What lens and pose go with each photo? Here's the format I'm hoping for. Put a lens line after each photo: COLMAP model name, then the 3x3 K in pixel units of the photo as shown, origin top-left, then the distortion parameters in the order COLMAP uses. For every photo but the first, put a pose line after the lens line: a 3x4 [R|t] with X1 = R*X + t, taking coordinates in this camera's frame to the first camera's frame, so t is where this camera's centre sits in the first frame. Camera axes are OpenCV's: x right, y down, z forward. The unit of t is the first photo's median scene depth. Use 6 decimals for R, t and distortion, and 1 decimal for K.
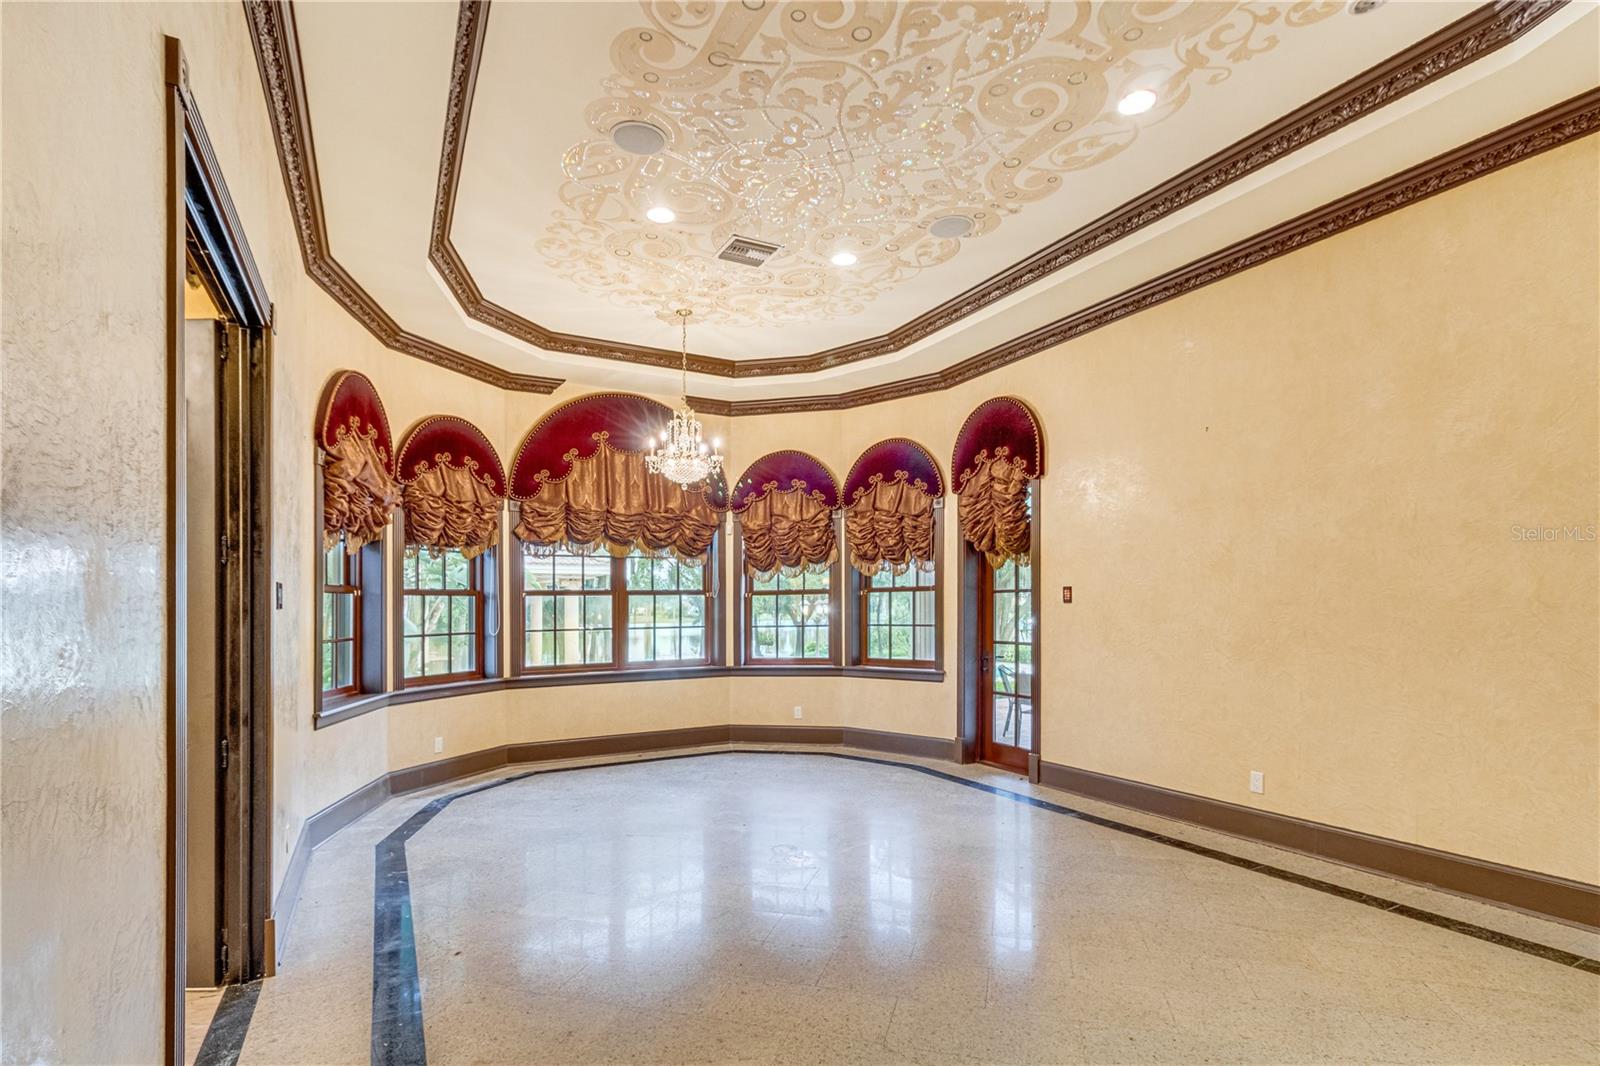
lens RADIAL K [[752.4, 0, 796.5], [0, 752.4, 594.4], [0, 0, 1]] dist [0.001448, 0.000045]
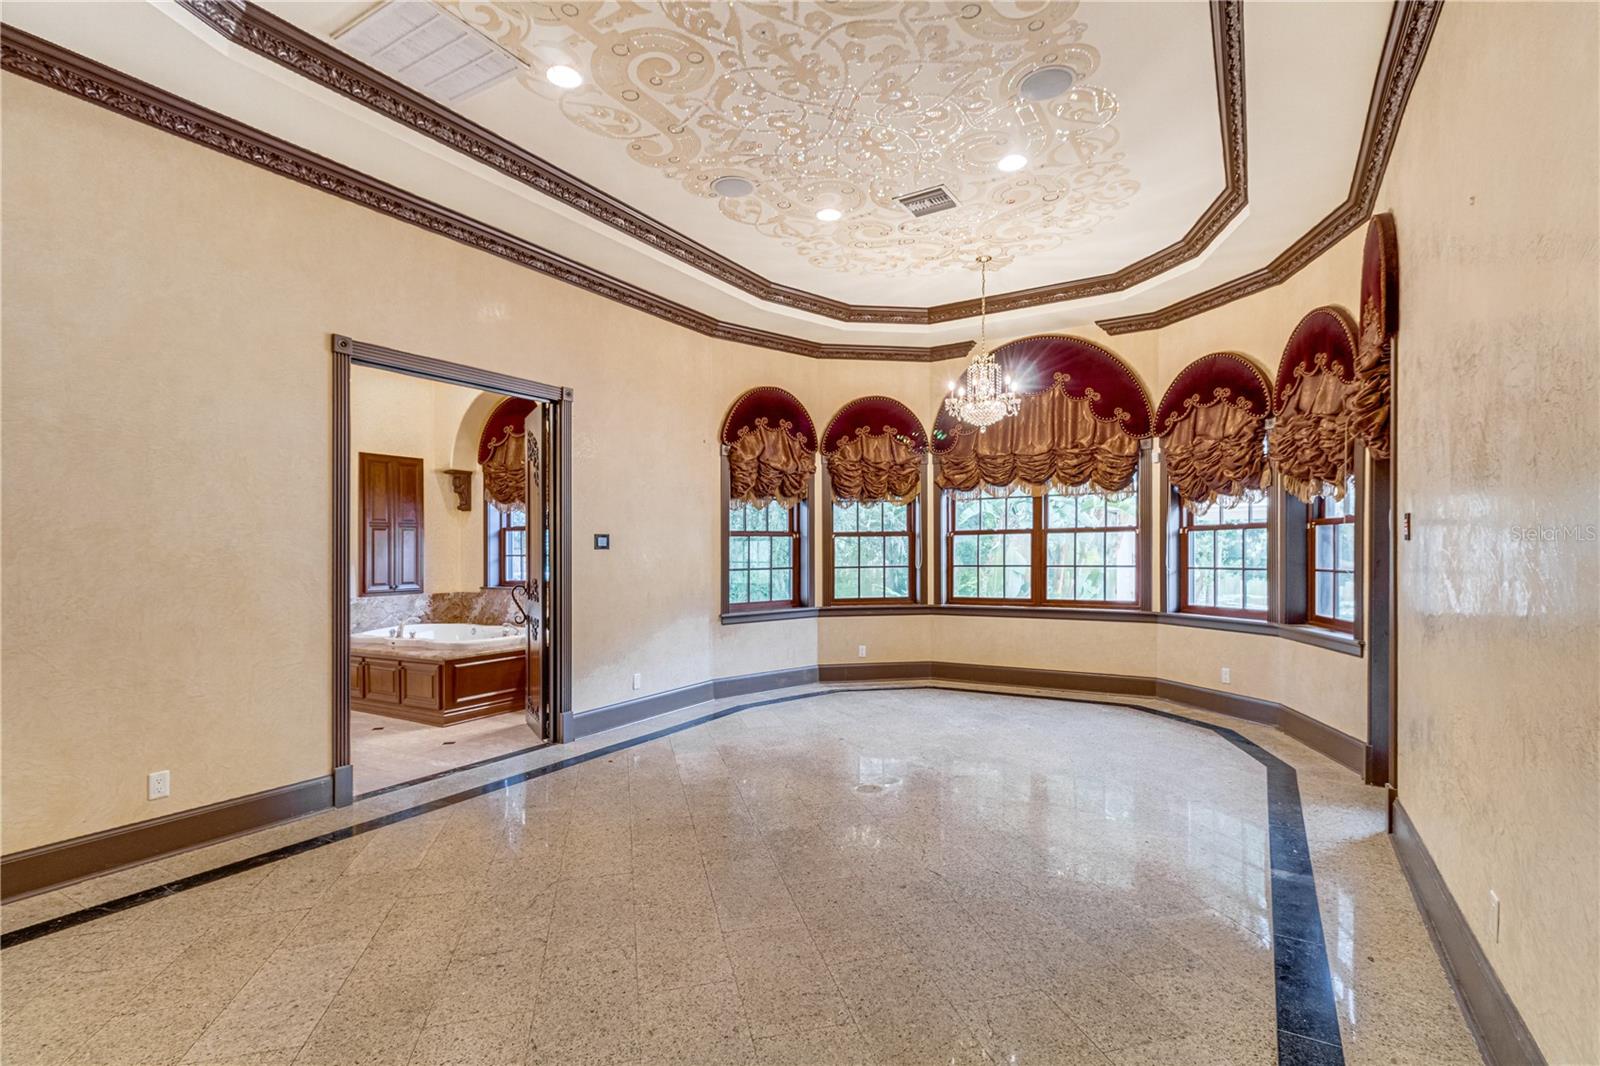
lens RADIAL K [[738.9, 0, 842.3], [0, 738.9, 536.8], [0, 0, 1]] dist [0.001384, 0.000083]
pose [[0.523316, -0.008139, -0.852100, 0.567299], [0.017901, 0.999839, 0.001444, -0.000761], [0.851951, -0.016009, 0.523377, 0.283226]]
